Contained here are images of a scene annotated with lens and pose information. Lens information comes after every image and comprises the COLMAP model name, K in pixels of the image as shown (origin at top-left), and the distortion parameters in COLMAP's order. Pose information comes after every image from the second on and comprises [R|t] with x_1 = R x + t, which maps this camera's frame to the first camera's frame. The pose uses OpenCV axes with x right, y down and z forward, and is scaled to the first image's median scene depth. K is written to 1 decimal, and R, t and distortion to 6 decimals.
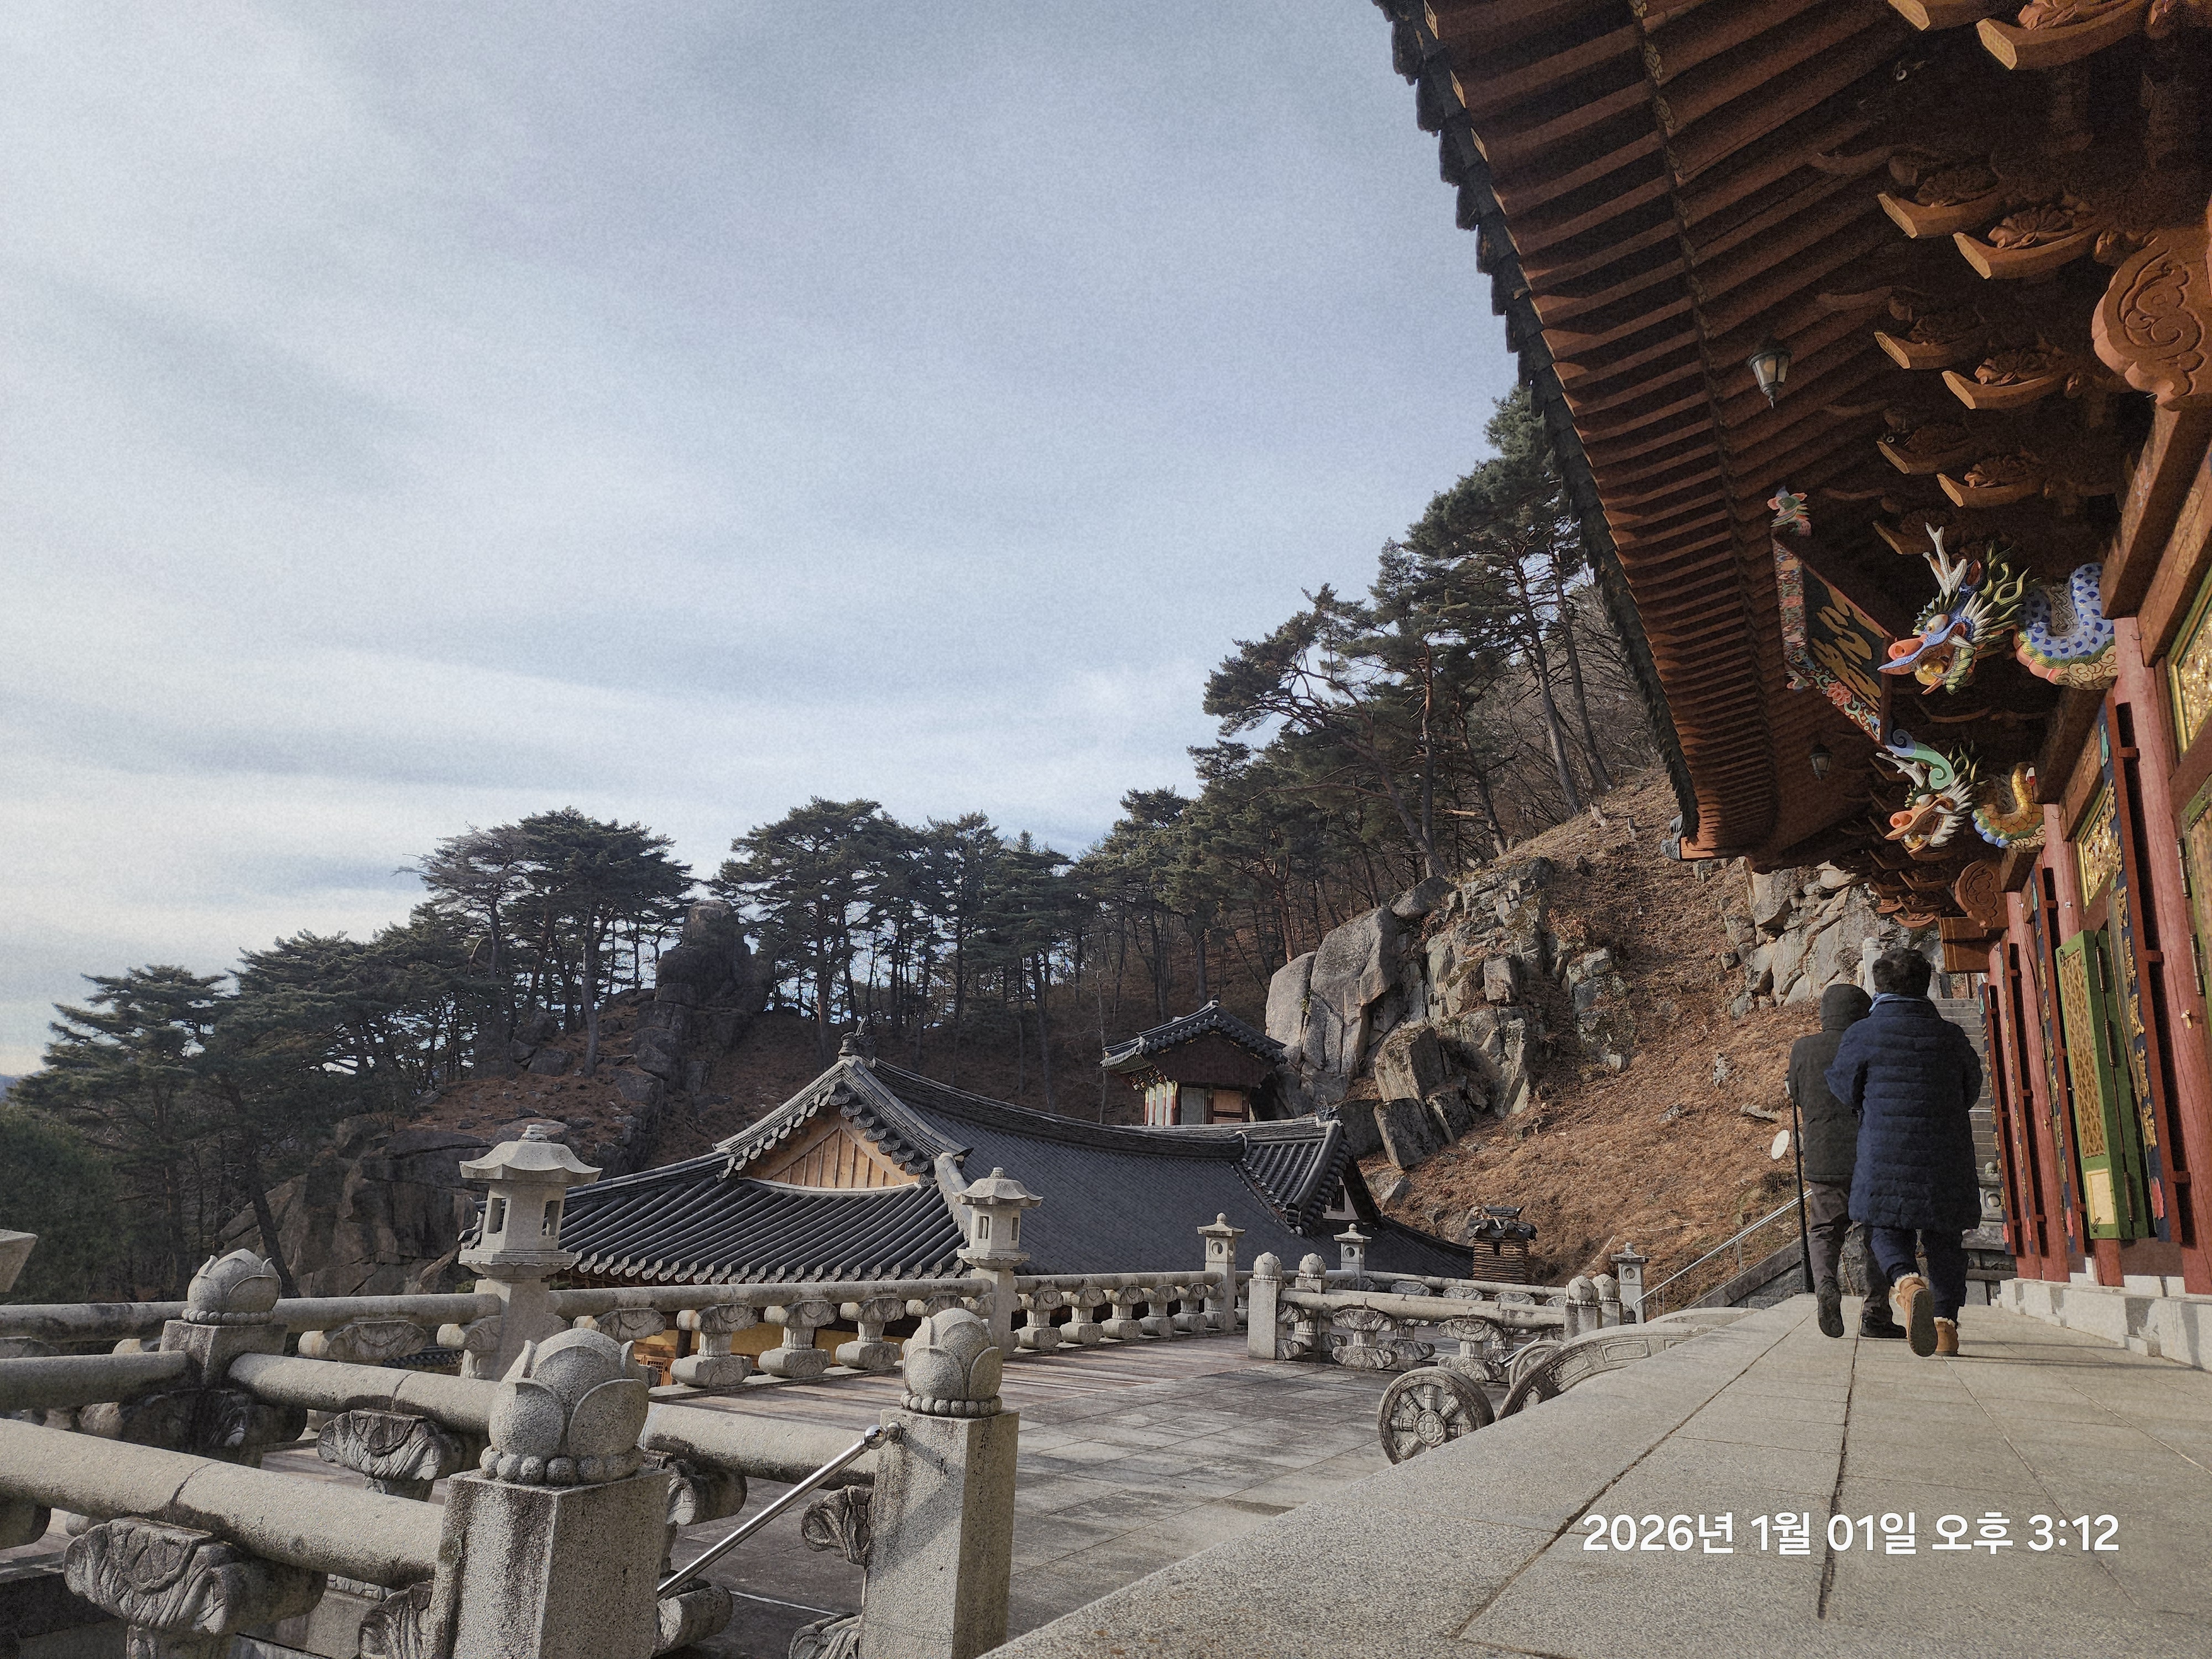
lens RADIAL K [[1491.4, 0, 1098.8], [0, 1491.4, 817.4], [0, 0, 1]] dist [0.081447, -0.074411]
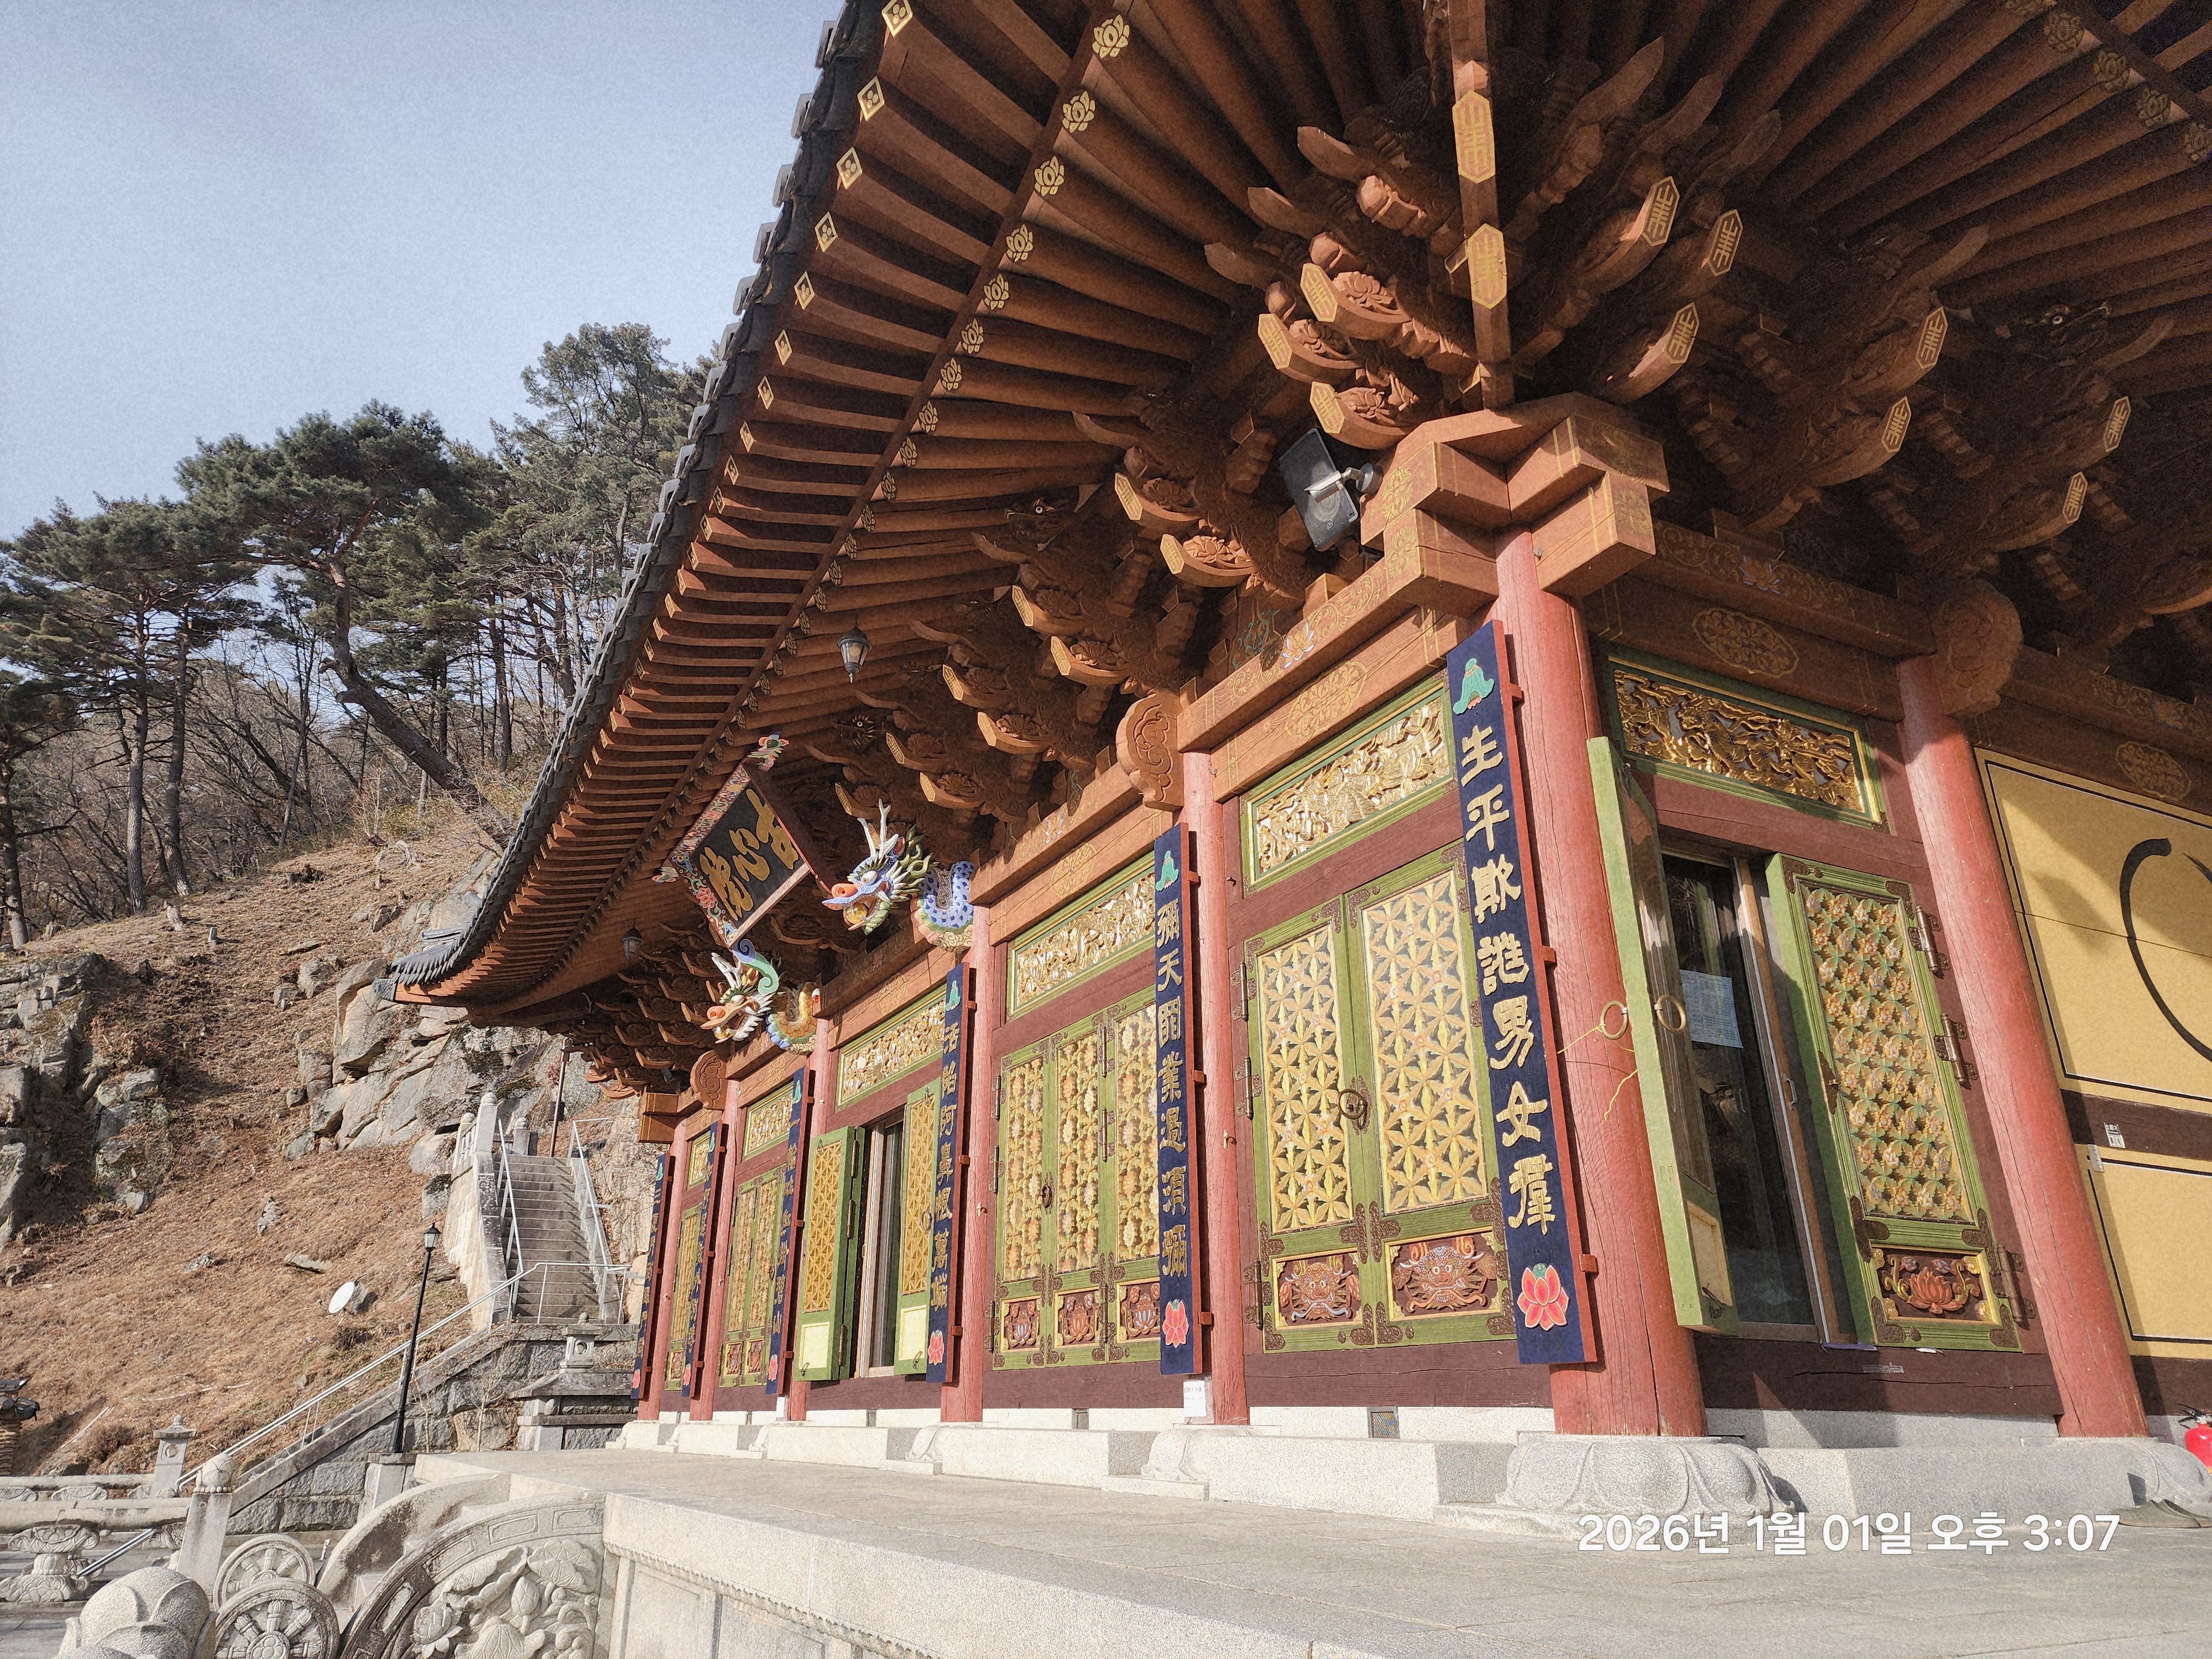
lens RADIAL K [[1482.8, 0, 1109.8], [0, 1482.8, 788.0], [0, 0, 1]] dist [0.069651, -0.062356]
pose [[0.563136, 0.261880, 0.783771, -0.096514], [-0.176298, 0.964694, -0.195662, 0.002225], [-0.807340, -0.027992, 0.589423, 0.032313]]
